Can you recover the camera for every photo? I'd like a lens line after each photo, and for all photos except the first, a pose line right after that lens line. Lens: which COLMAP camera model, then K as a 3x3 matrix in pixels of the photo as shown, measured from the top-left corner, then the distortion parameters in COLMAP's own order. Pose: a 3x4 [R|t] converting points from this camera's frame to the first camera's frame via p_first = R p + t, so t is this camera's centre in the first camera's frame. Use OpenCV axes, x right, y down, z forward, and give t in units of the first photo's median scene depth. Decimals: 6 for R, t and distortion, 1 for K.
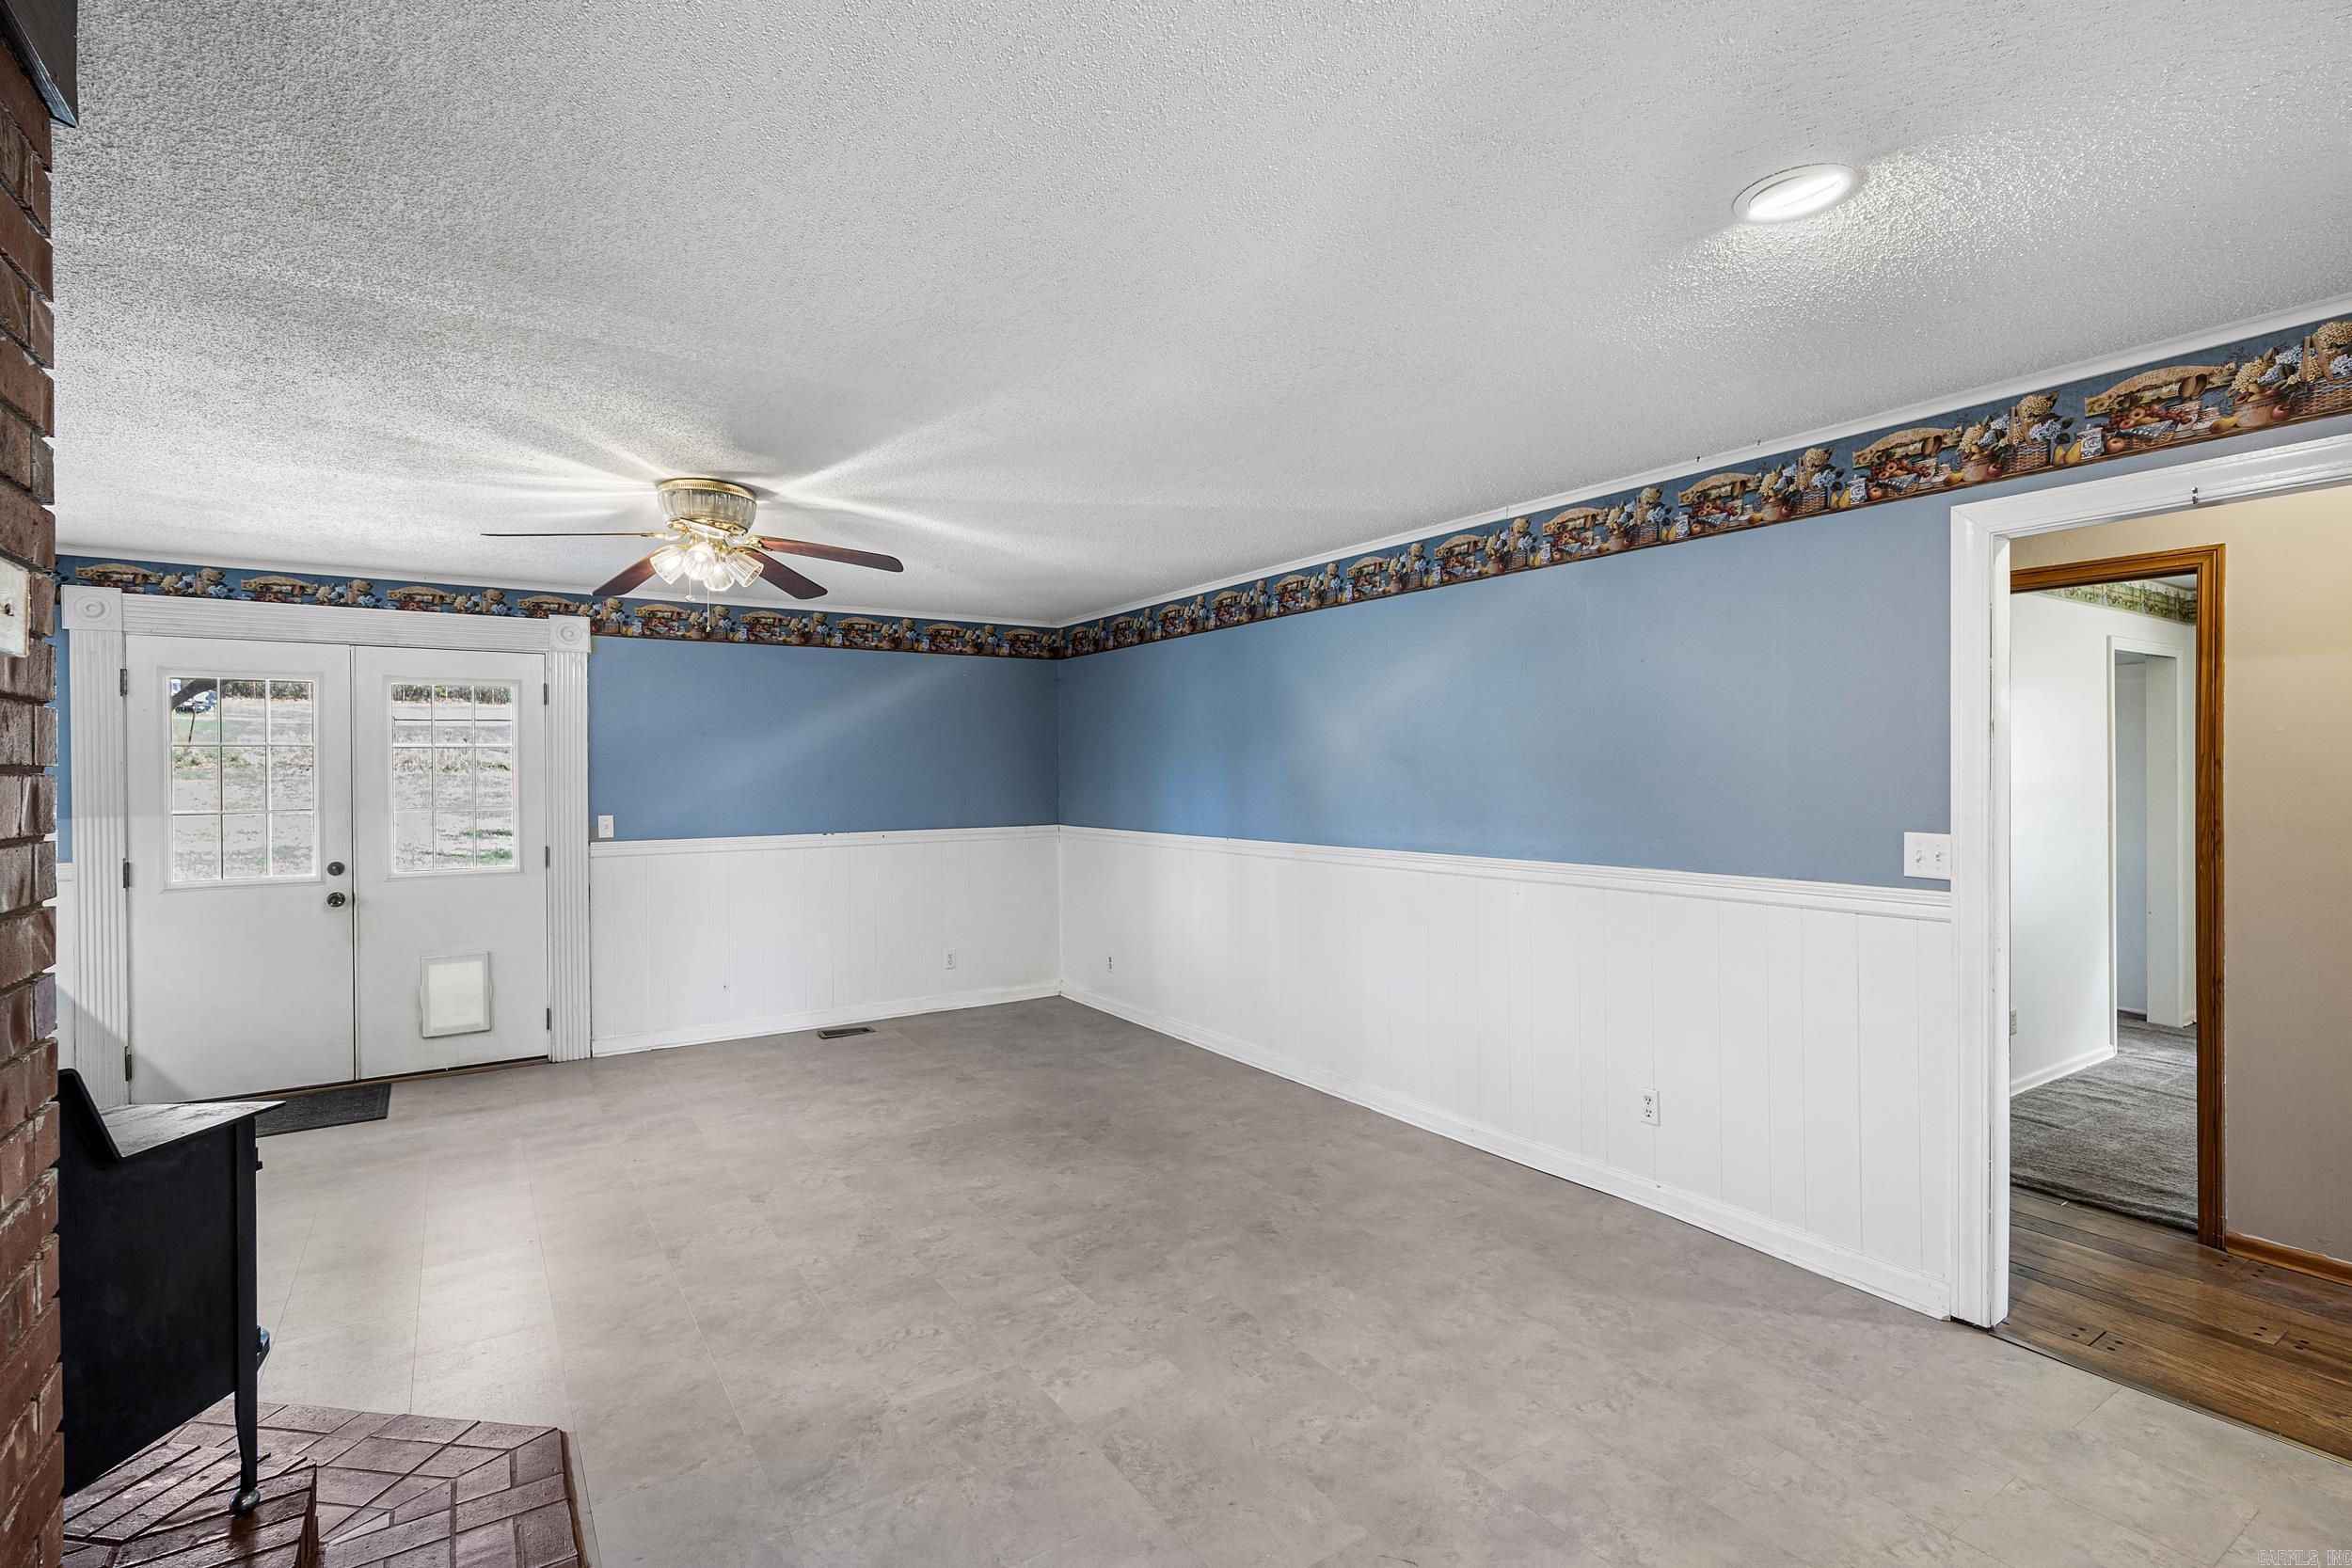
lens RADIAL K [[1089.1, 0, 1173.7], [0, 1089.1, 777.1], [0, 0, 1]] dist [-0.007931, -0.000521]
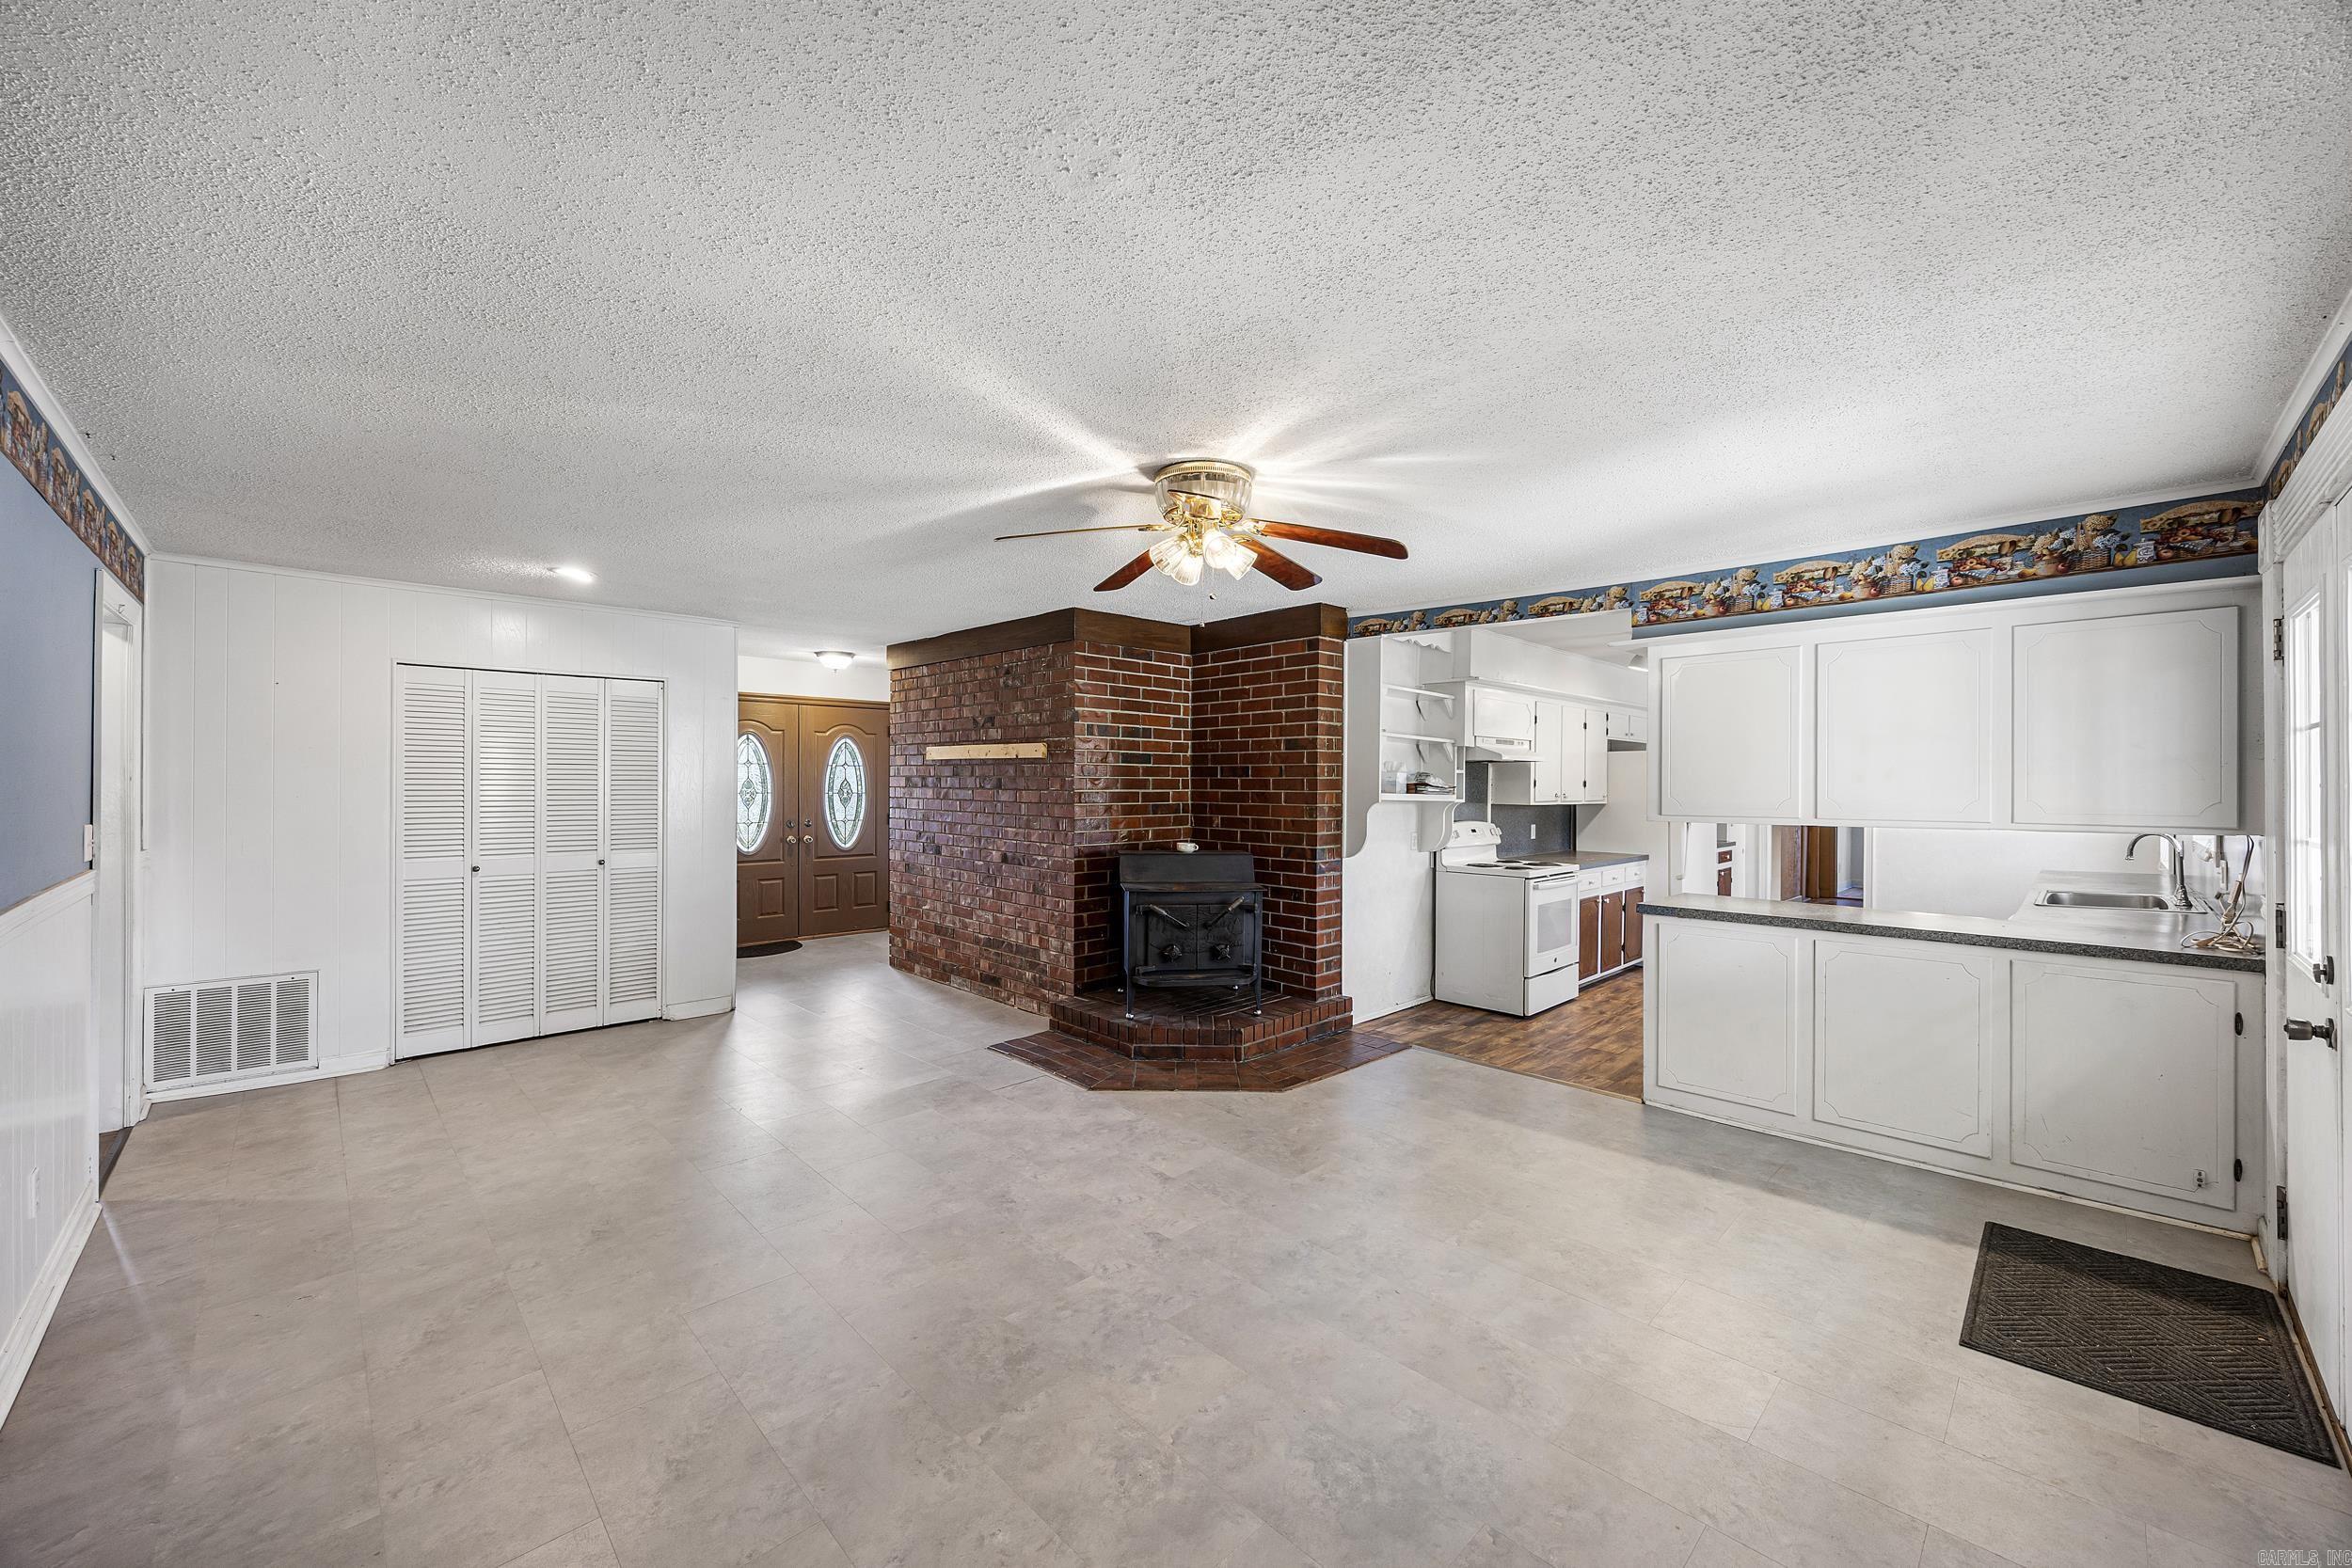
lens RADIAL K [[906.3, 0, 1177.3], [0, 906.3, 786.4], [0, 0, 1]] dist [-0.007786, -0.001147]
pose [[-0.982802, 0.000682, -0.184662, -0.222524], [-0.001163, 0.999950, 0.009887, -0.000879], [0.184660, 0.009932, -0.982752, 1.505171]]
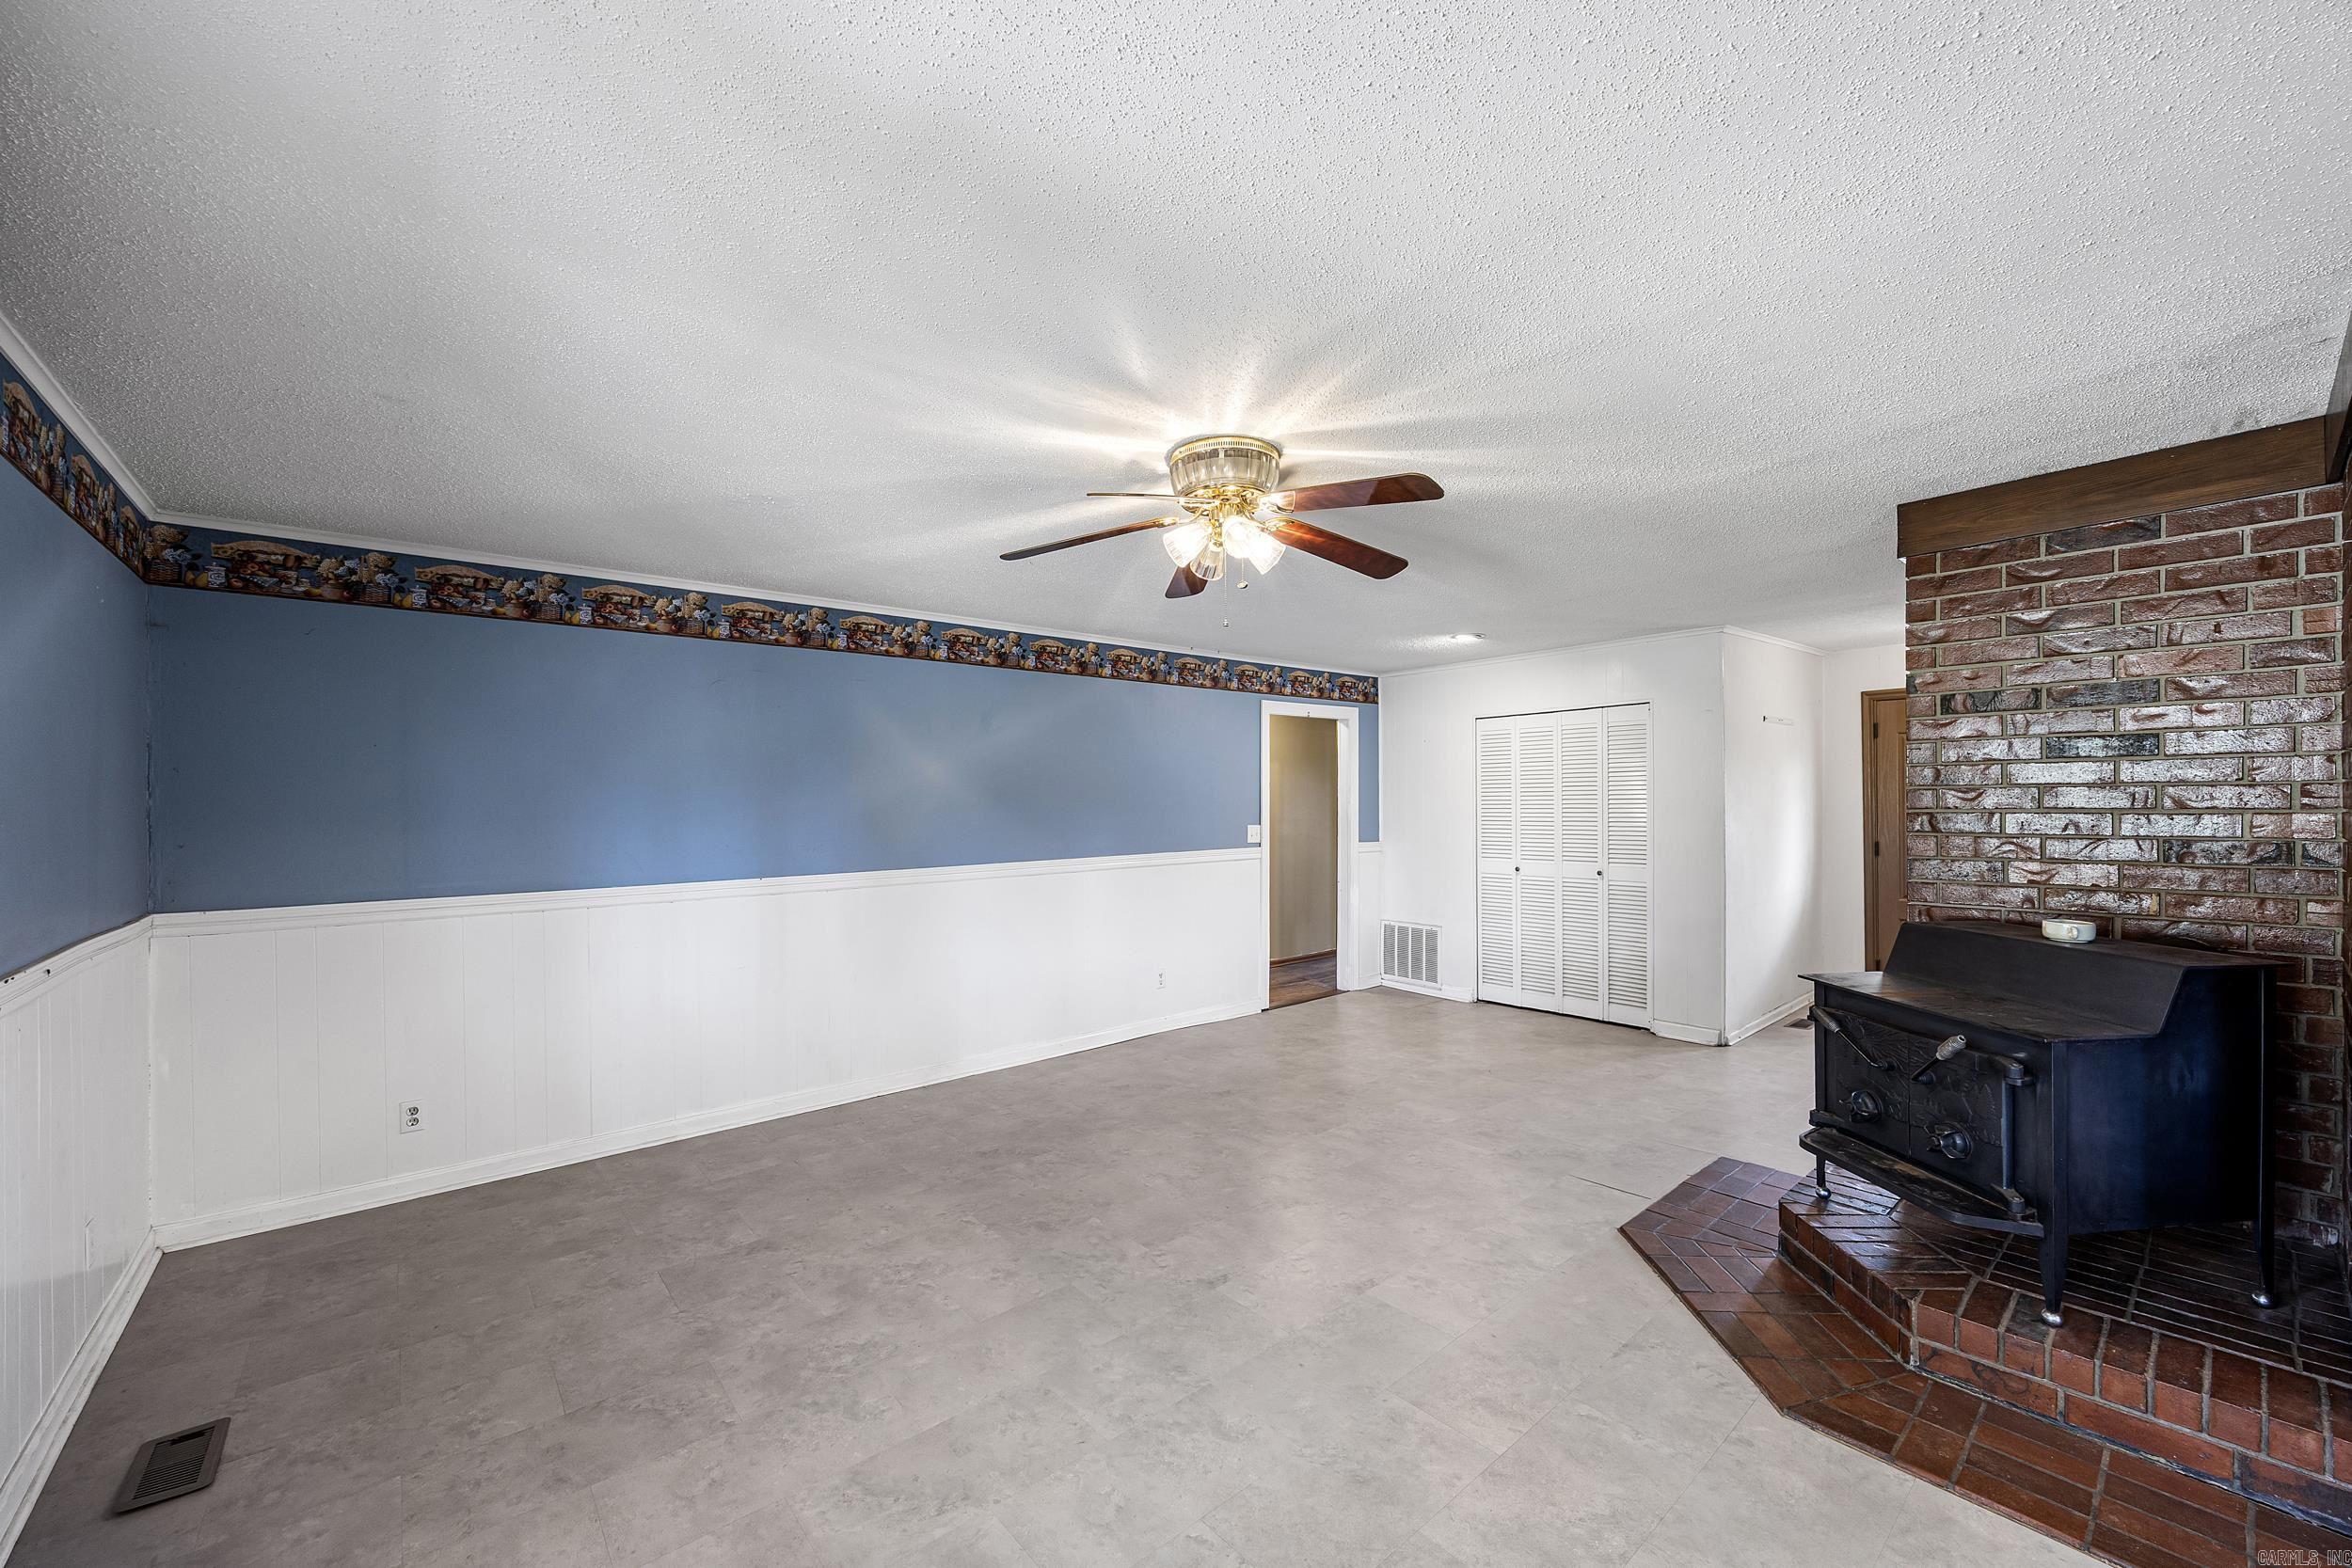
lens RADIAL K [[906.3, 0, 1198.9], [0, 906.3, 815.1], [0, 0, 1]] dist [-0.007786, -0.001147]
pose [[-0.128104, -0.007190, 0.991735, -0.948110], [0.016450, 0.999821, 0.009373, 0.003706], [-0.991624, 0.017515, -0.127963, 0.947239]]
